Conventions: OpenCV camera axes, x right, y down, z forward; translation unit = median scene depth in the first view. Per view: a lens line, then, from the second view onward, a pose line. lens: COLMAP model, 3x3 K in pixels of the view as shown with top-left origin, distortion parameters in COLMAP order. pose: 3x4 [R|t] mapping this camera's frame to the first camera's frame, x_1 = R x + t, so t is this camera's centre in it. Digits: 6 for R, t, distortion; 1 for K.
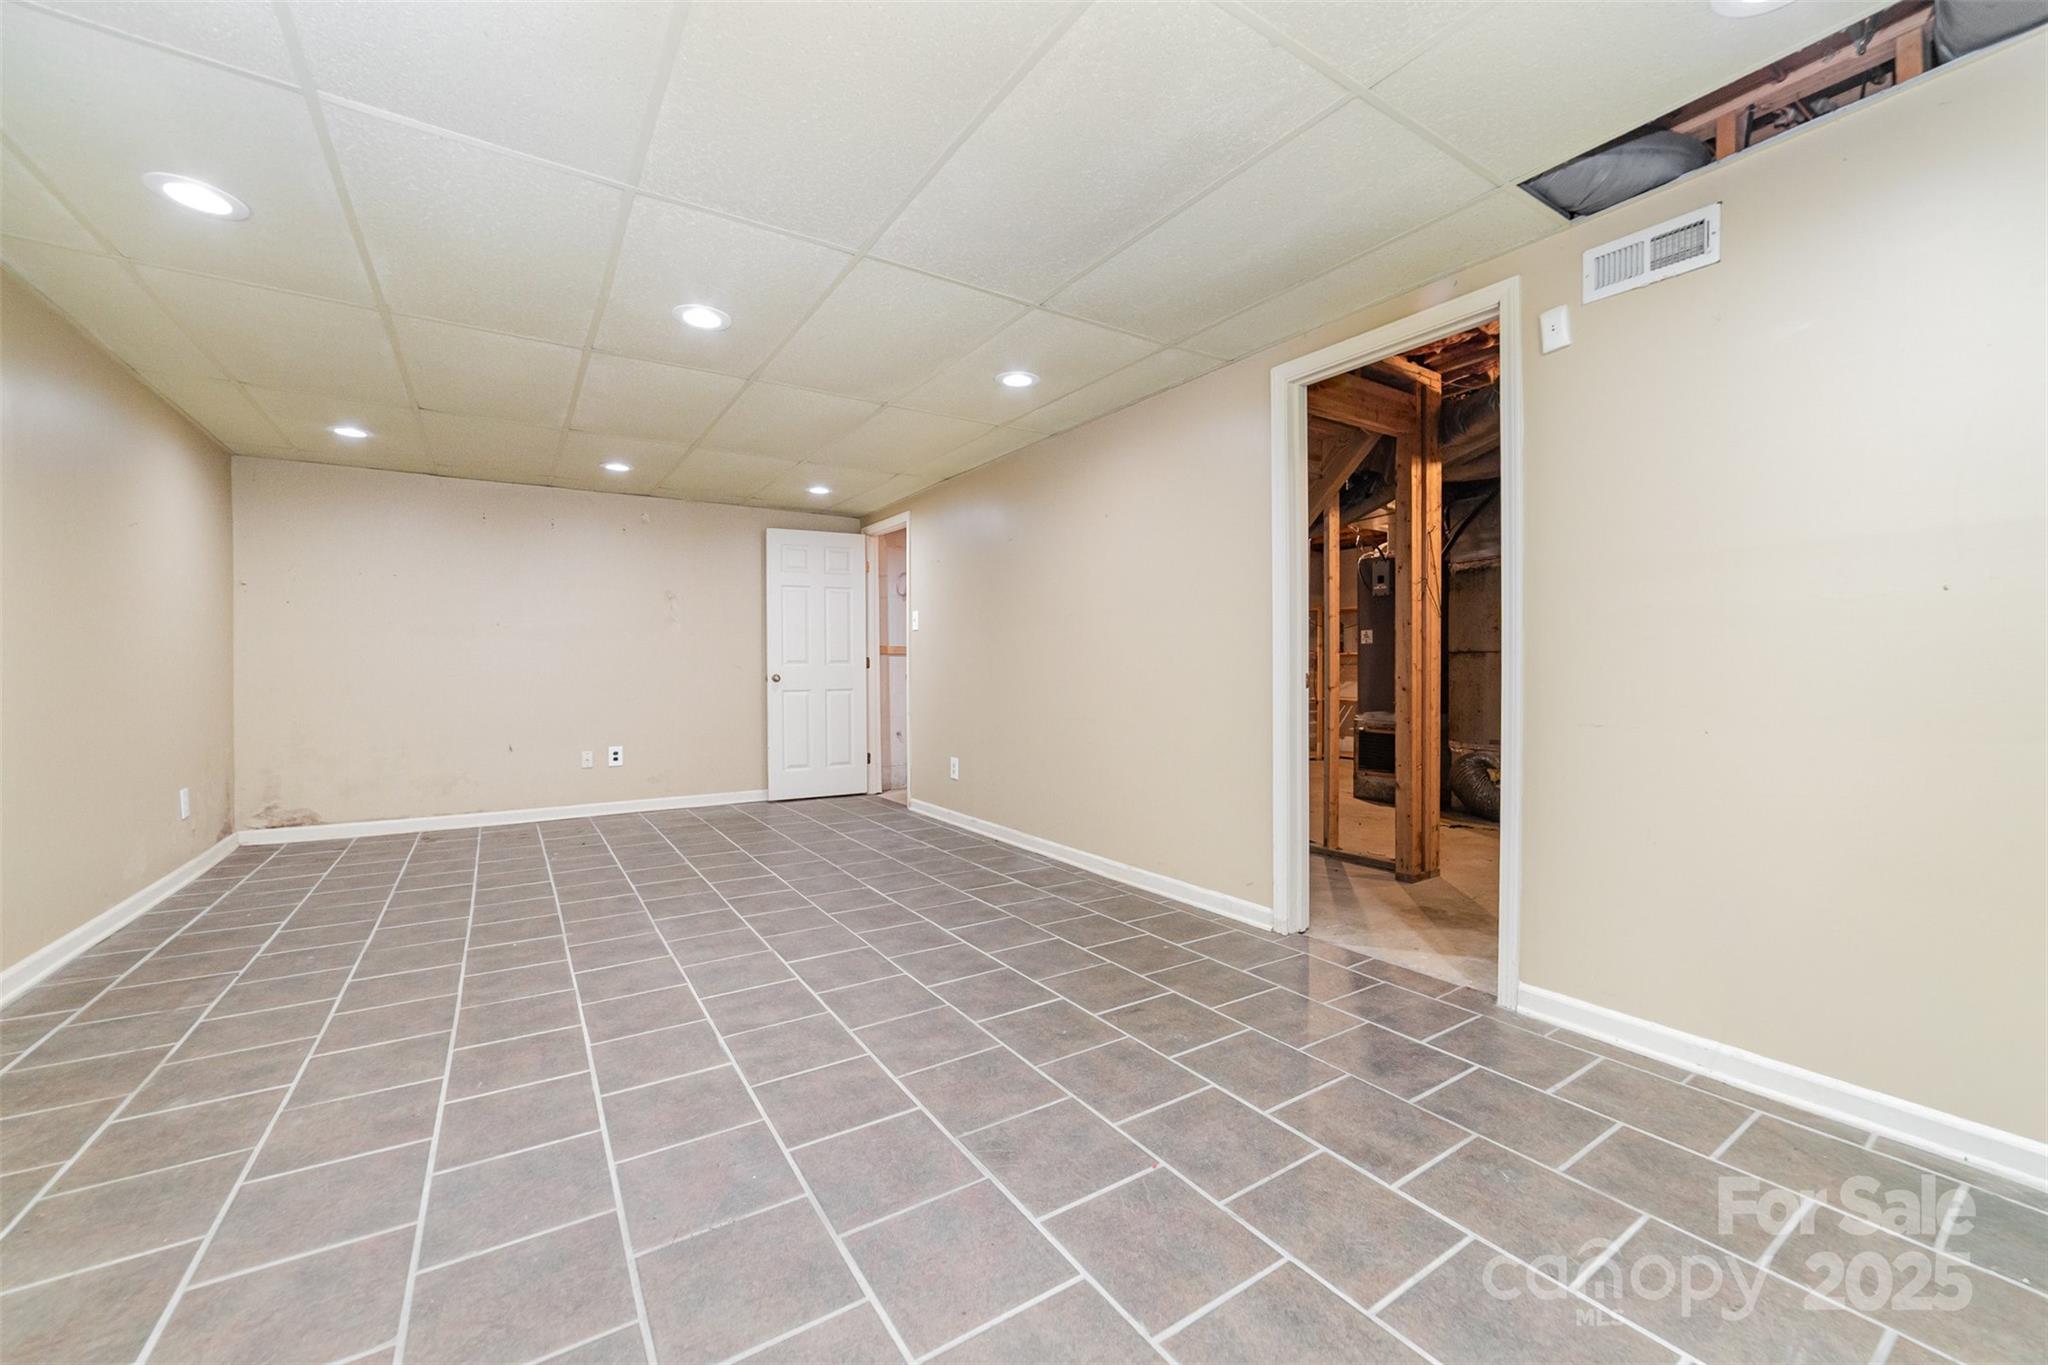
lens RADIAL K [[794.5, 0, 1022.0], [0, 794.5, 691.3], [0, 0, 1]] dist [-0.022995, 0.007454]
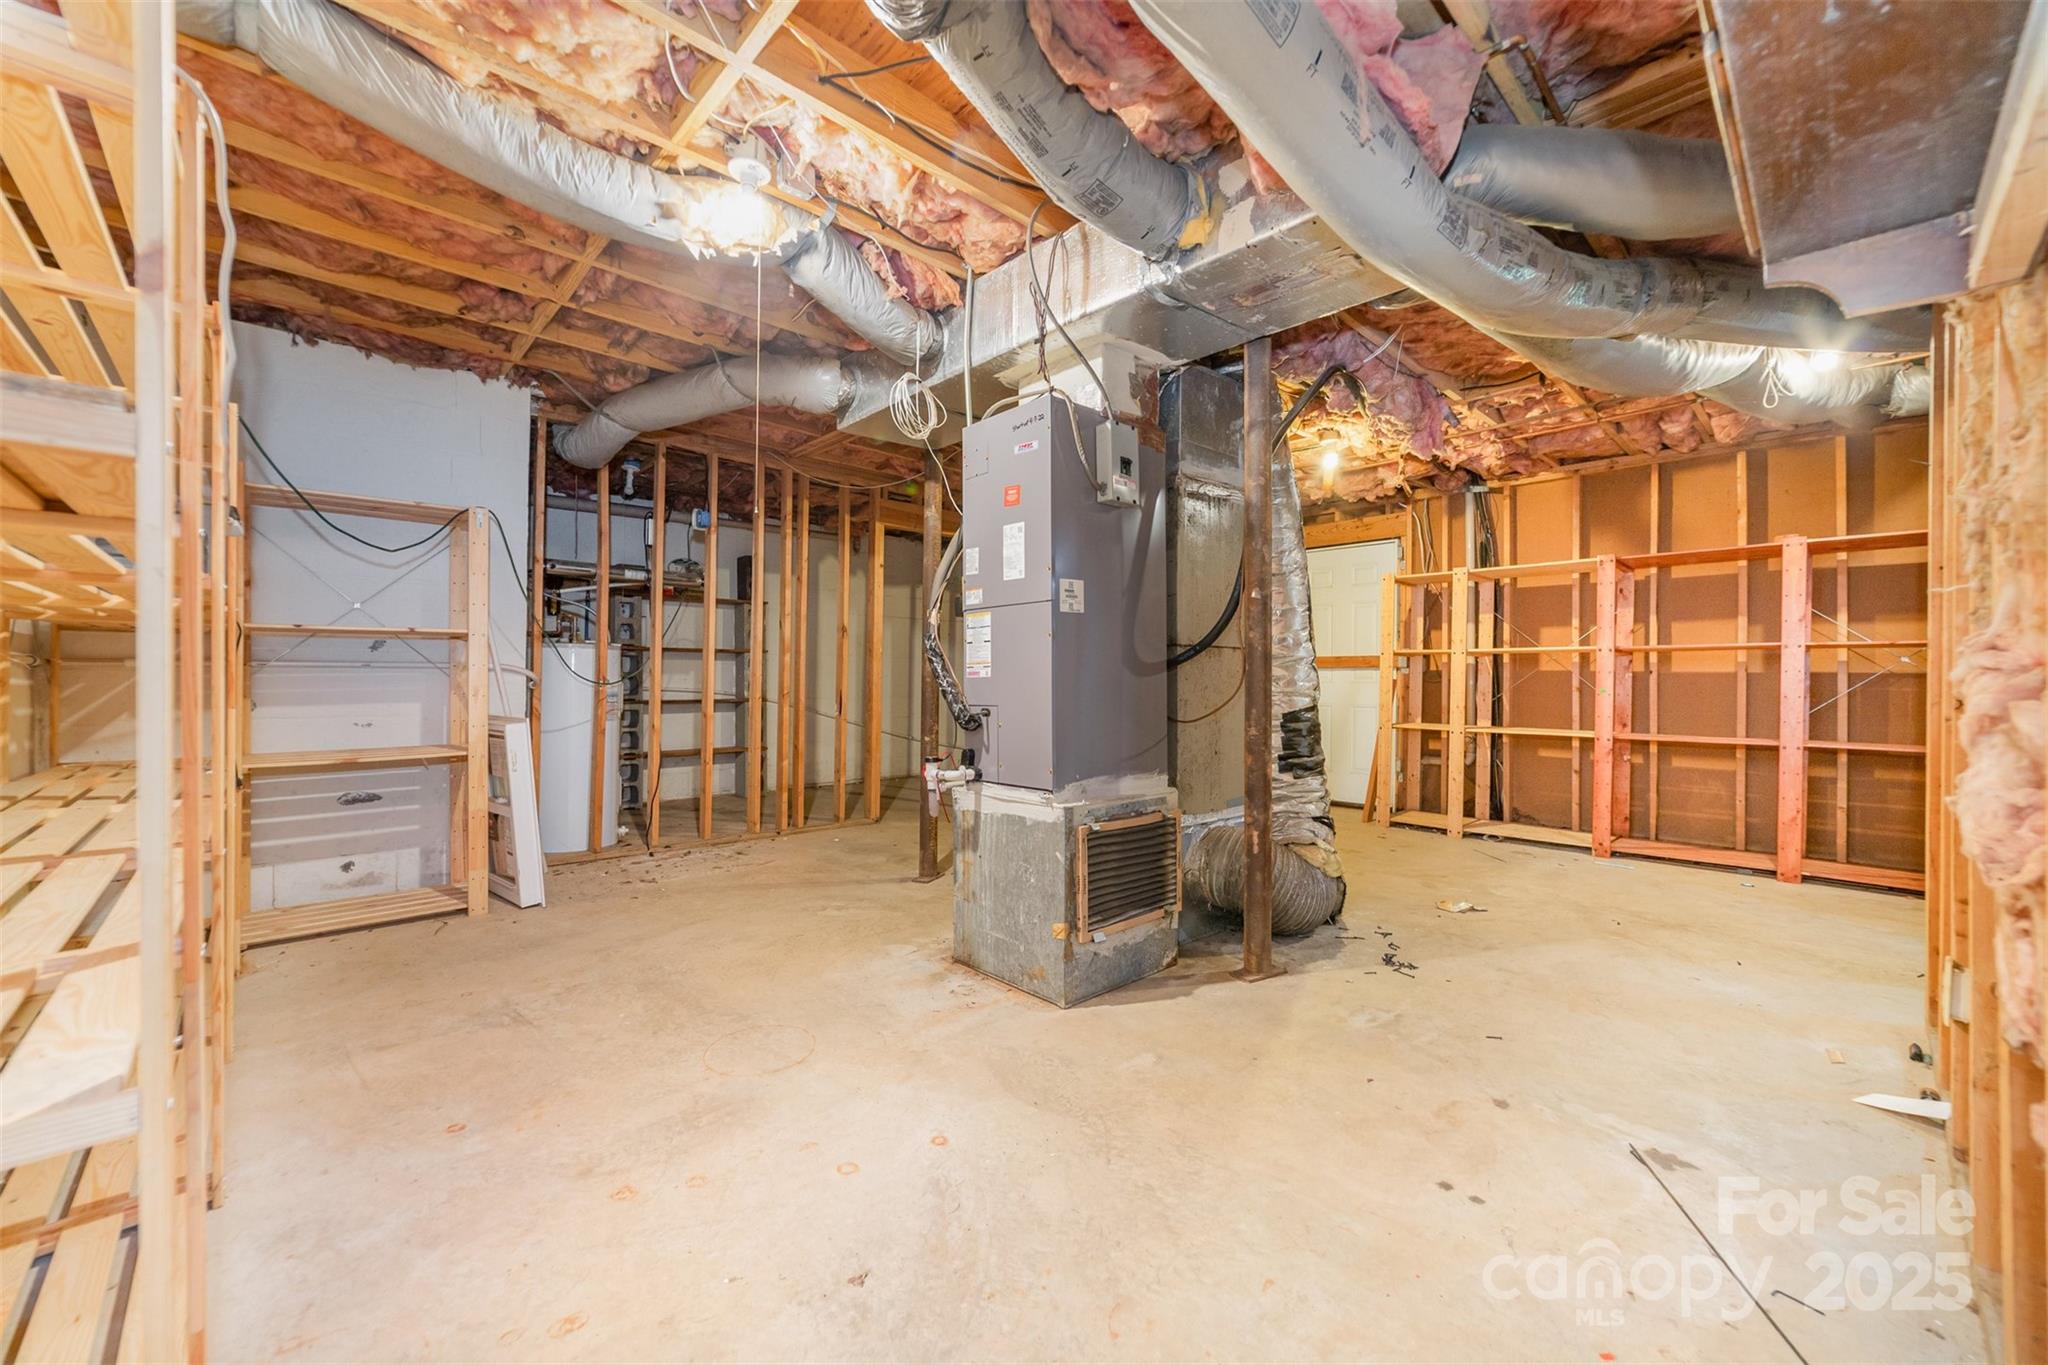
lens RADIAL K [[794.5, 0, 1022.0], [0, 794.5, 691.3], [0, 0, 1]] dist [-0.022995, 0.007454]
pose [[-0.186606, -0.004433, 0.982425, 0.044380], [0.013248, 0.999888, 0.007028, -0.023540], [-0.982345, 0.014327, -0.186526, 1.102650]]
